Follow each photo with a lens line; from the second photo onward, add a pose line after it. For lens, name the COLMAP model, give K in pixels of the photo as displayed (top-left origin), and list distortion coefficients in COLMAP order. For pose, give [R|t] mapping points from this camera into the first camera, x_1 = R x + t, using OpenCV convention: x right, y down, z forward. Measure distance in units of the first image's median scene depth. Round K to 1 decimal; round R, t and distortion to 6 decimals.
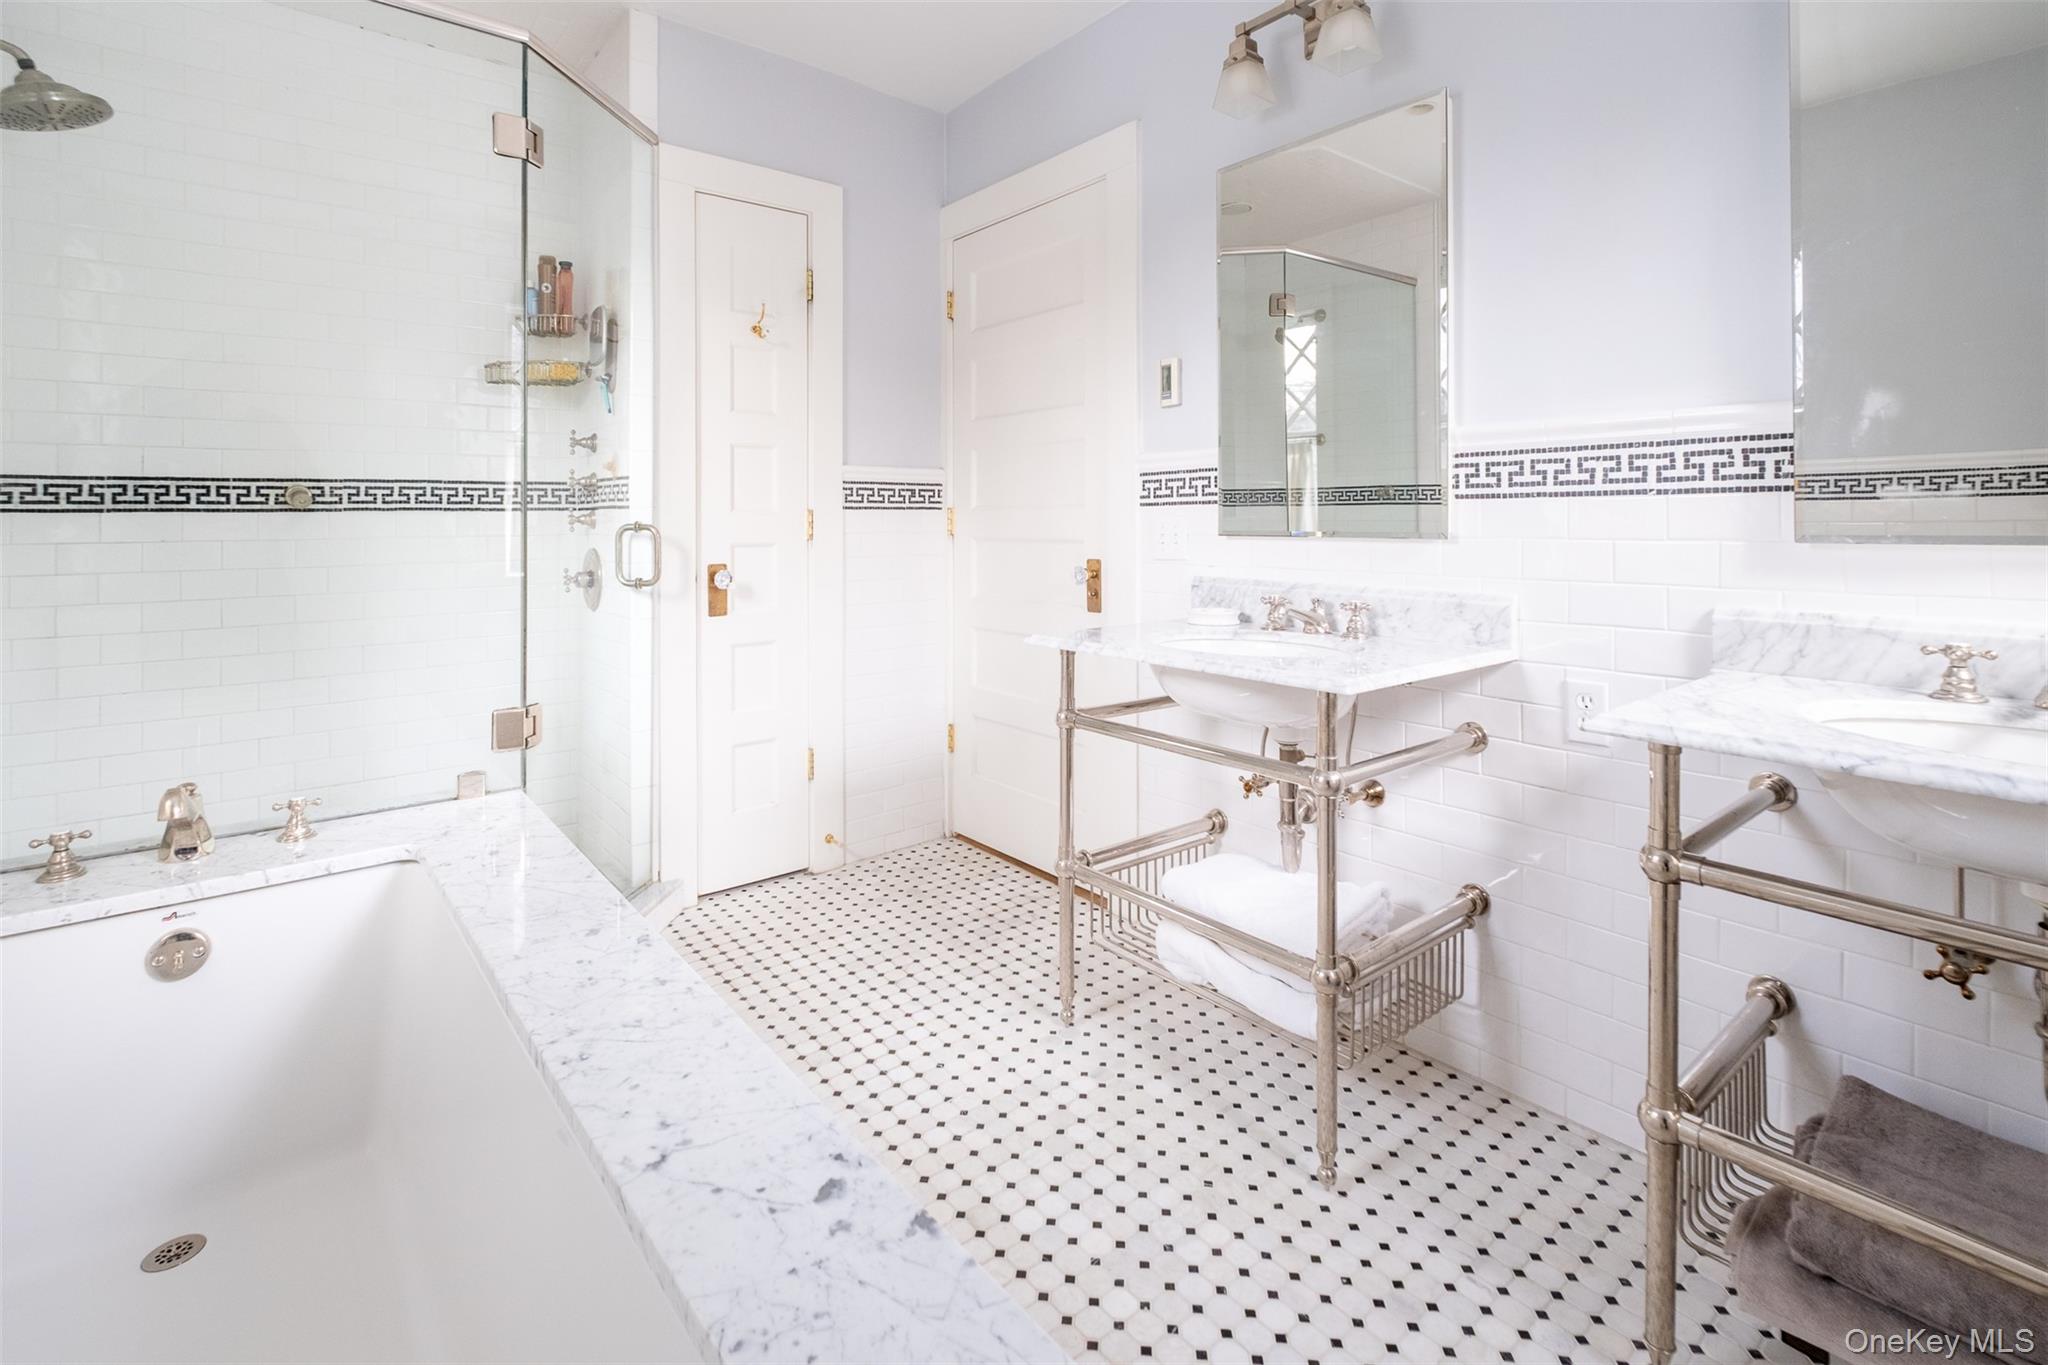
lens RADIAL K [[941.1, 0, 1022.6], [0, 941.1, 511.0], [0, 0, 1]] dist [-0.000372, -0.000065]
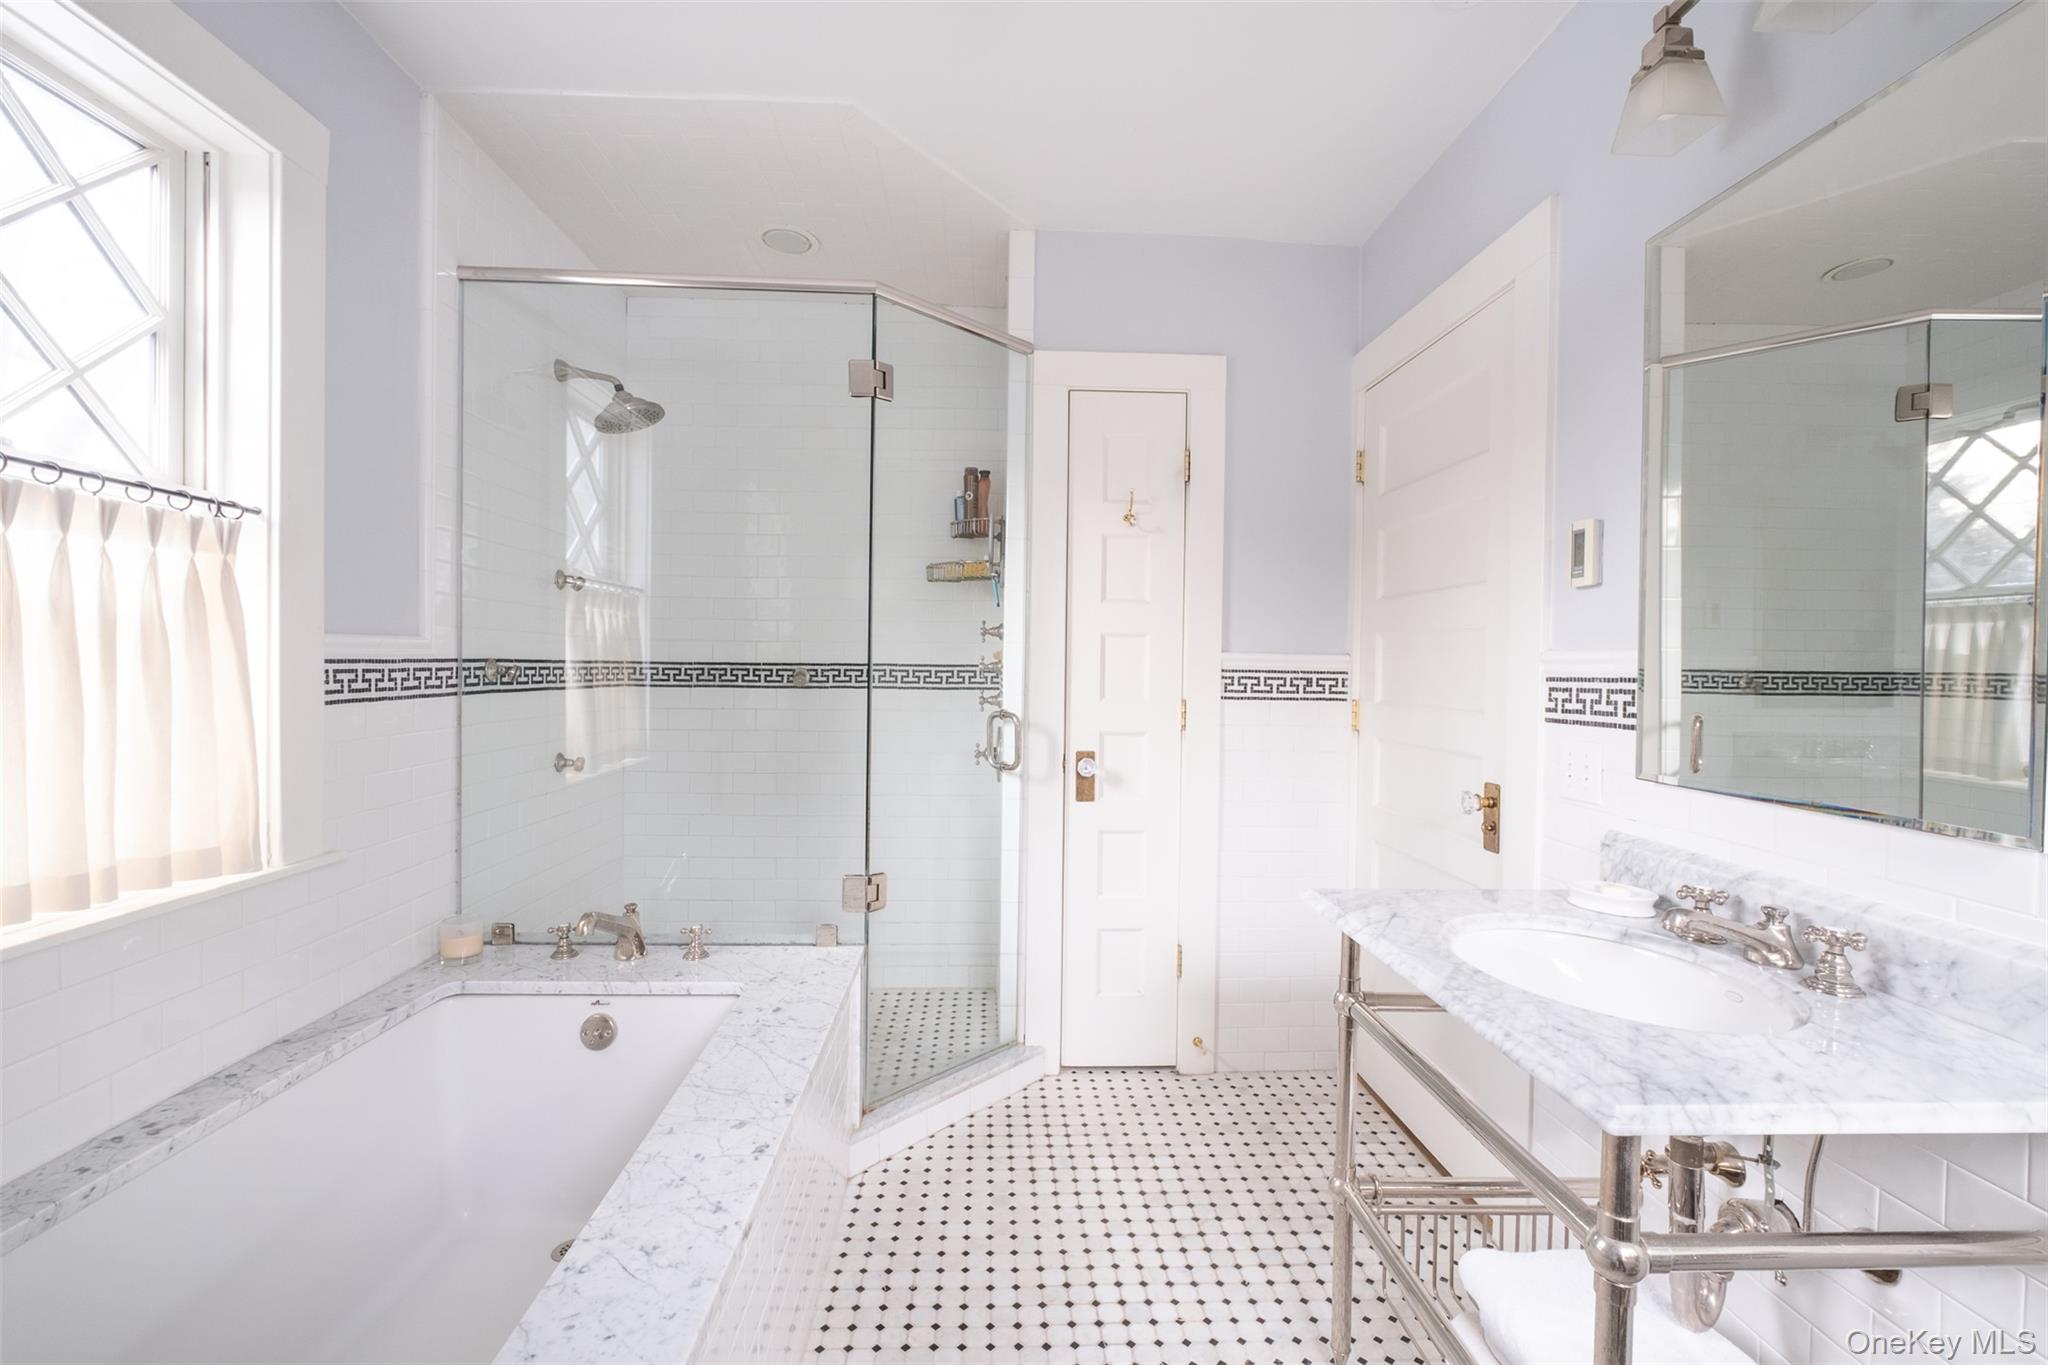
lens RADIAL K [[885.3, 0, 1019.7], [0, 885.3, 671.5], [0, 0, 1]] dist [-0.002406, -0.001044]
pose [[0.803422, 0.023668, -0.594939, 0.192204], [-0.015401, 0.999701, 0.018972, -0.048041], [0.595210, -0.006080, 0.803547, 0.182793]]
